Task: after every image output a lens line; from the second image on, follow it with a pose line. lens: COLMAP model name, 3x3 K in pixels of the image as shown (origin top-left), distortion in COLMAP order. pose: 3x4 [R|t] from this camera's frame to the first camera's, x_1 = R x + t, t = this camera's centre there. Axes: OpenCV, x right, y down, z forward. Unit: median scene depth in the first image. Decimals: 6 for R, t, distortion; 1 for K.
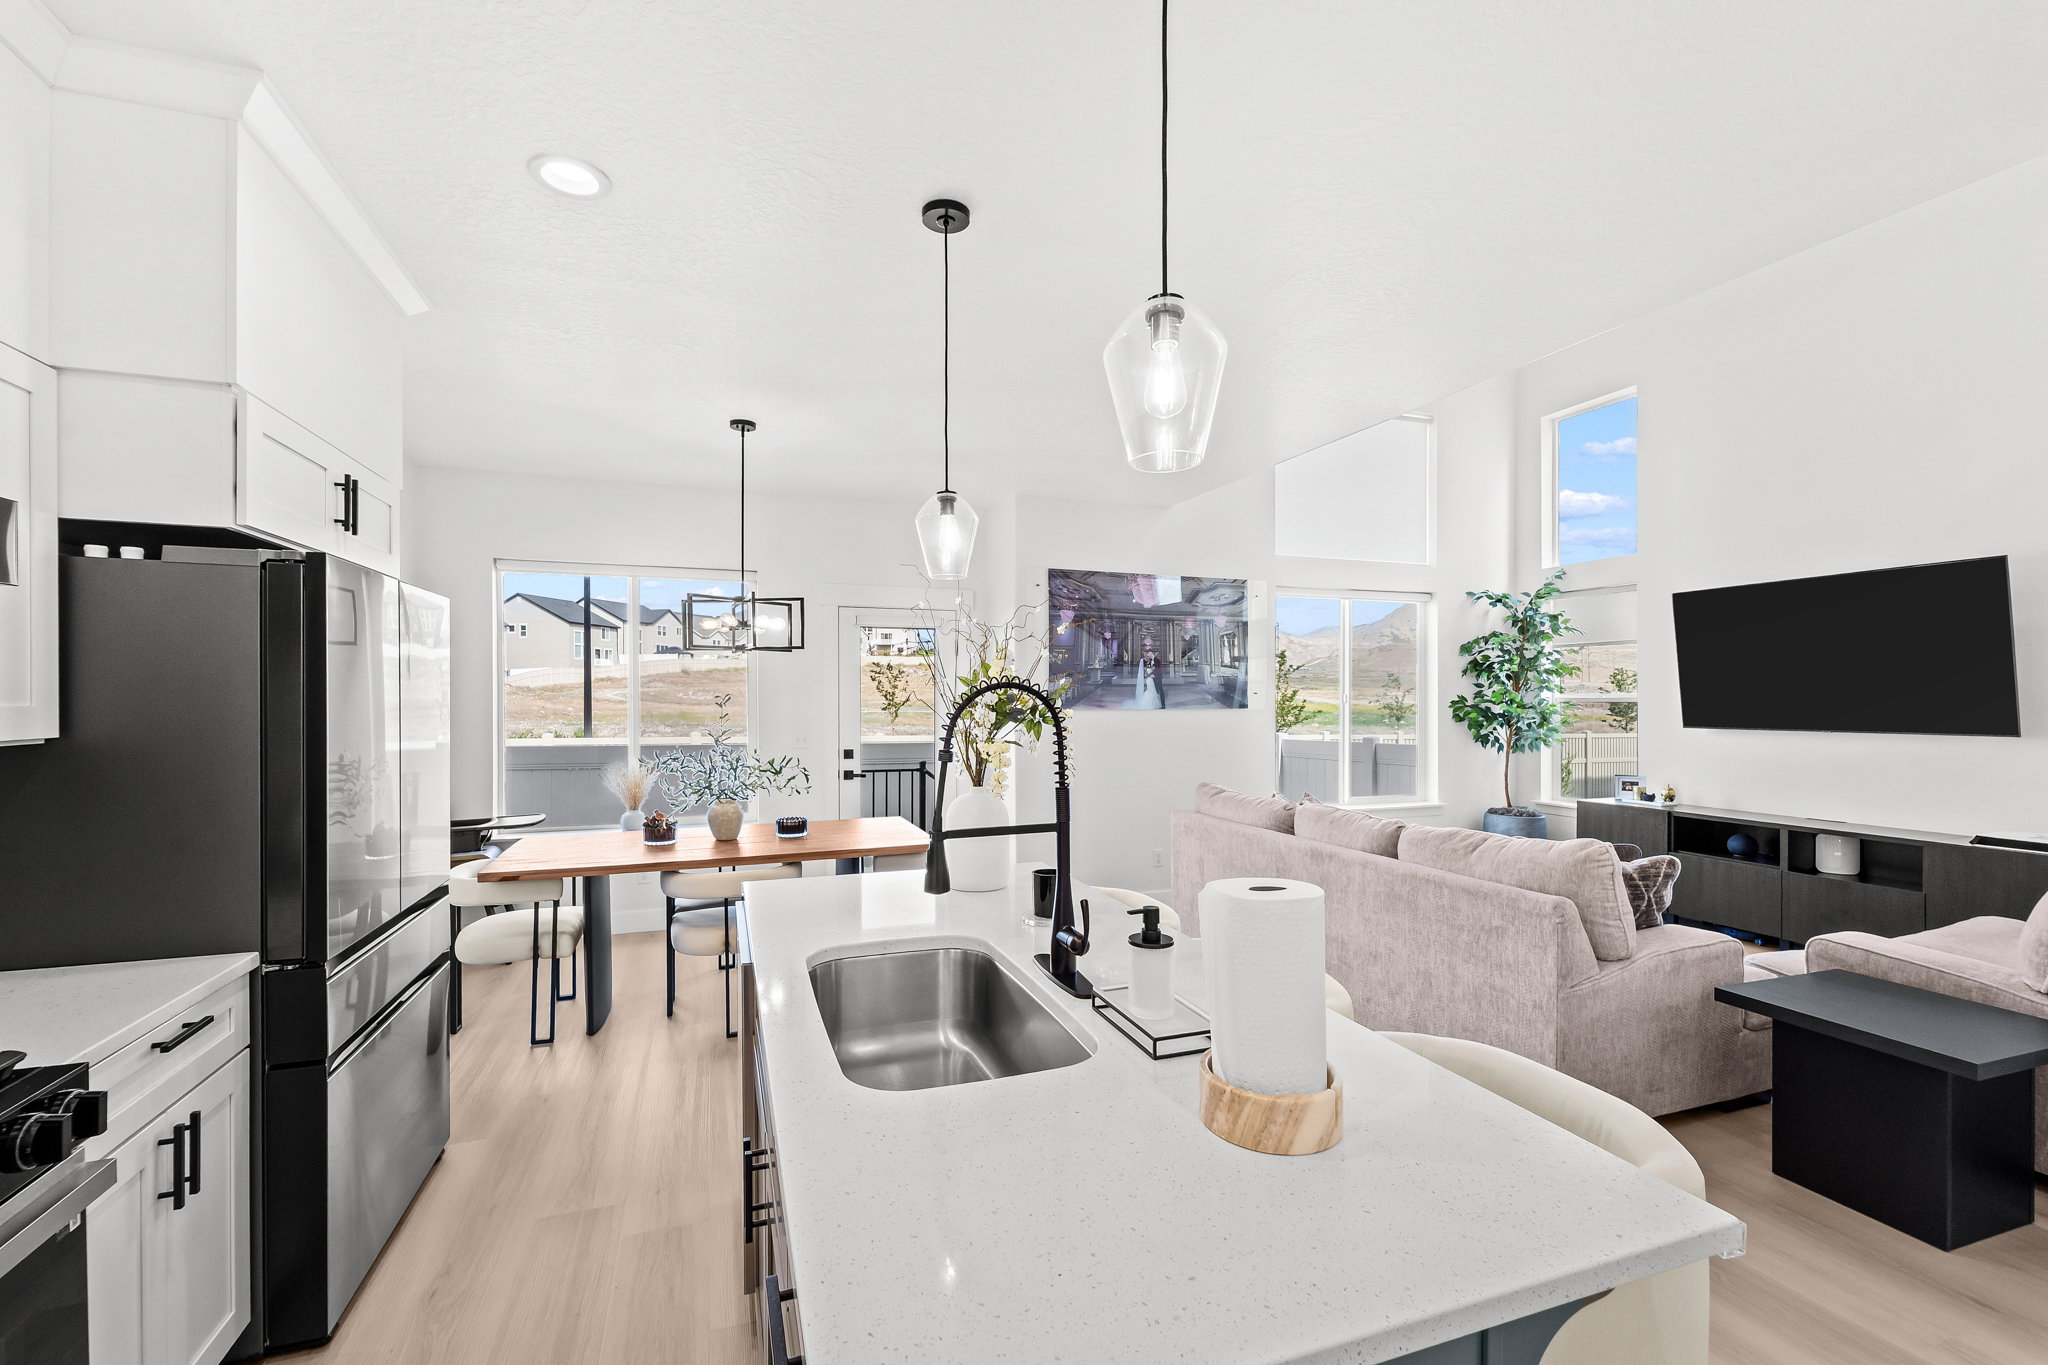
lens RADIAL K [[849.6, 0, 1018.0], [0, 849.6, 695.8], [0, 0, 1]] dist [0.001096, -0.001319]
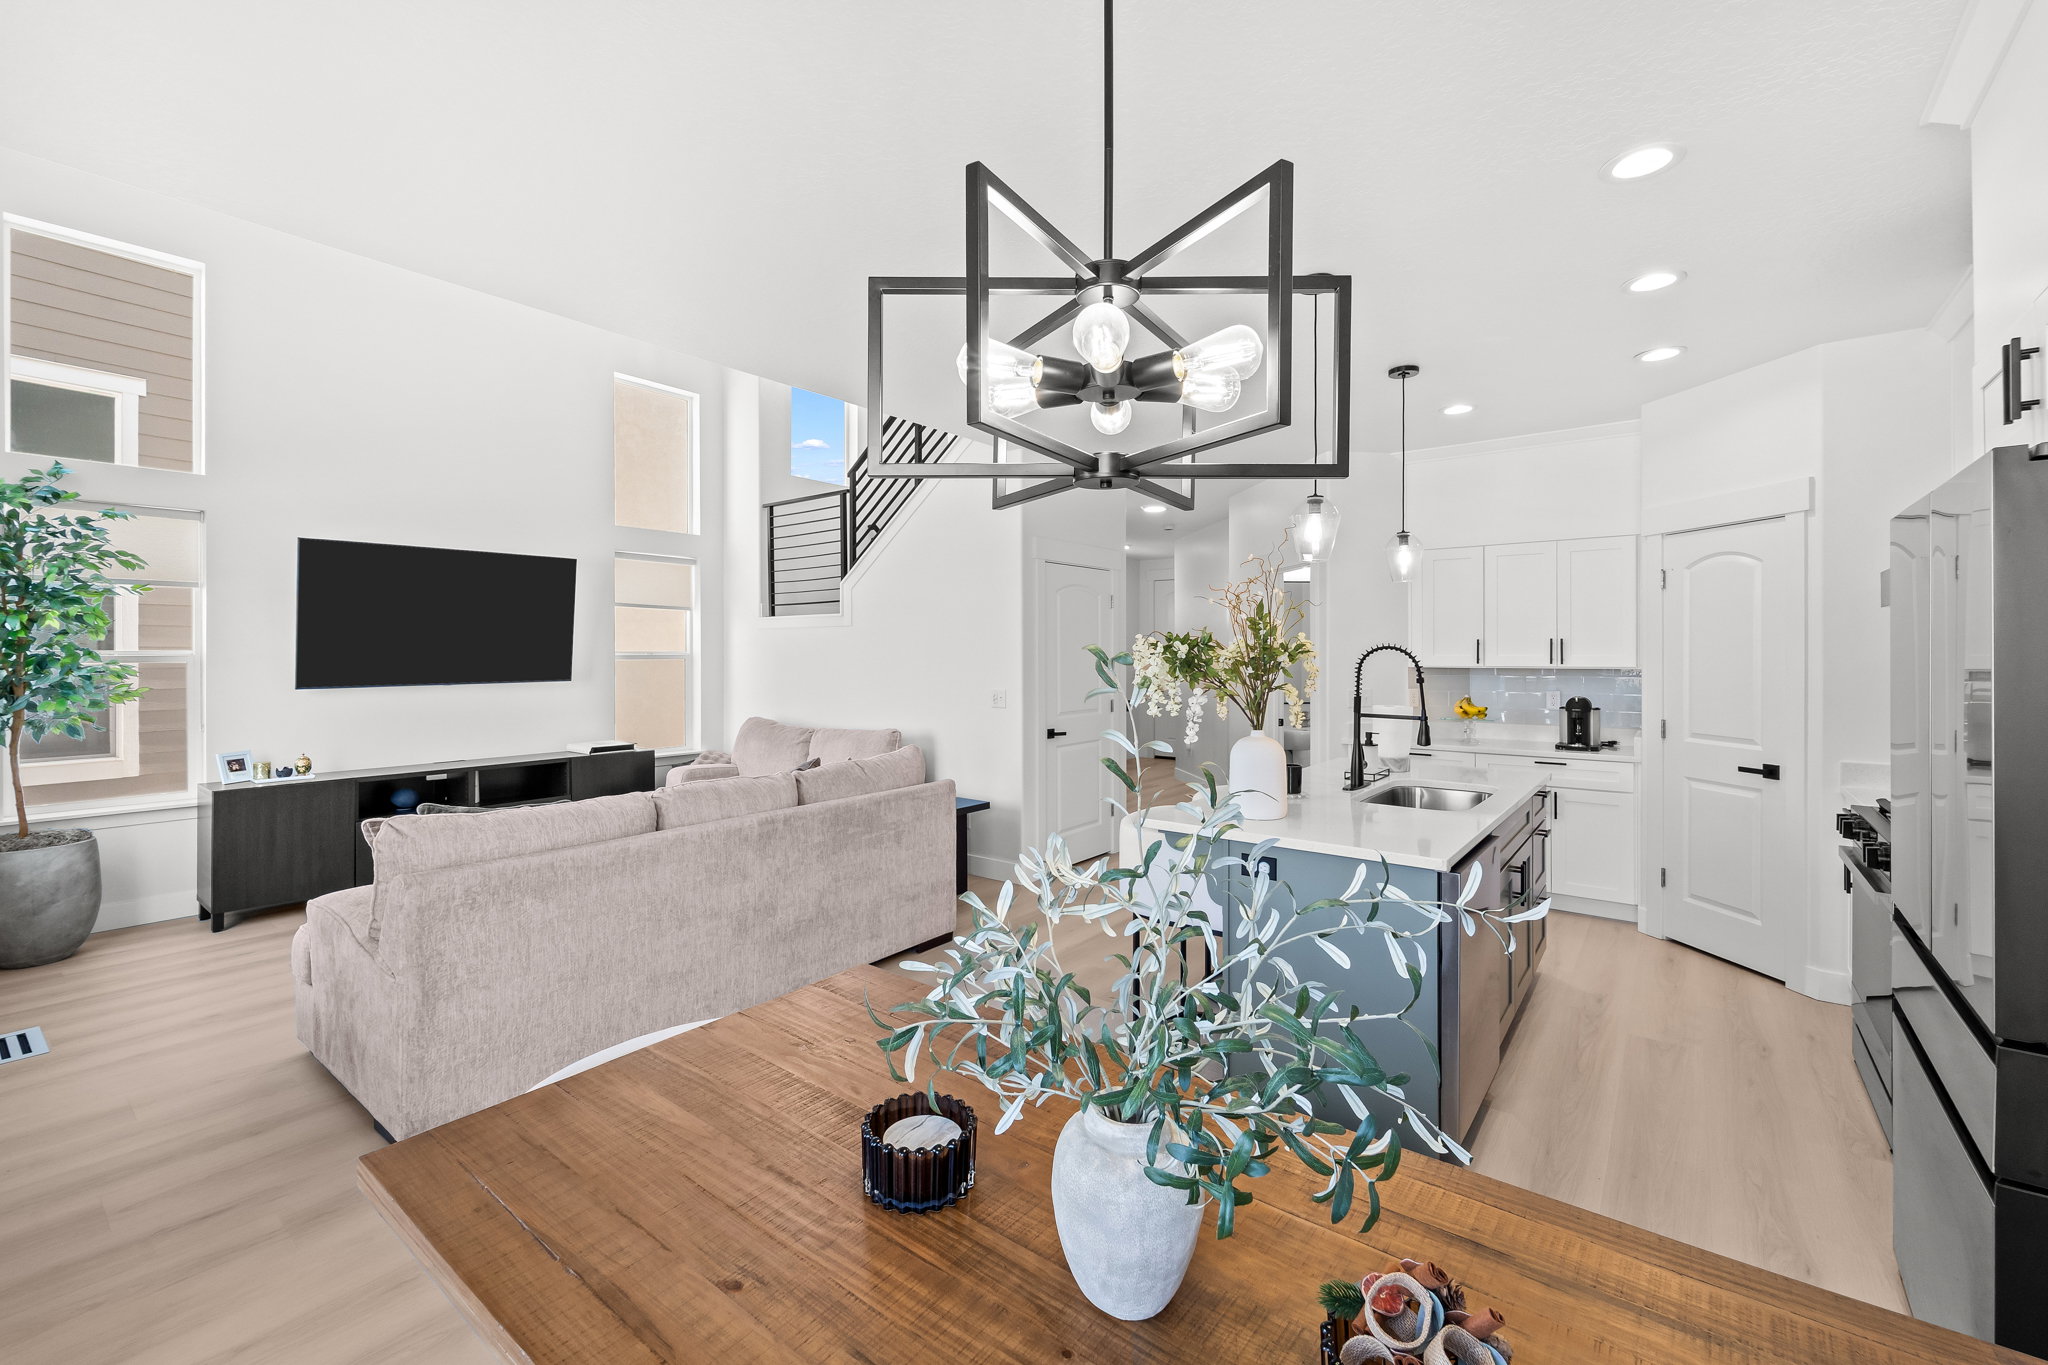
lens RADIAL K [[849.6, 0, 1027.5], [0, 849.6, 653.0], [0, 0, 1]] dist [0.001096, -0.001319]
pose [[-0.535896, 0.000987, 0.844284, -0.364528], [0.001267, 0.999999, -0.000365, 0.000420], [-0.844283, 0.000874, -0.535896, 0.791547]]
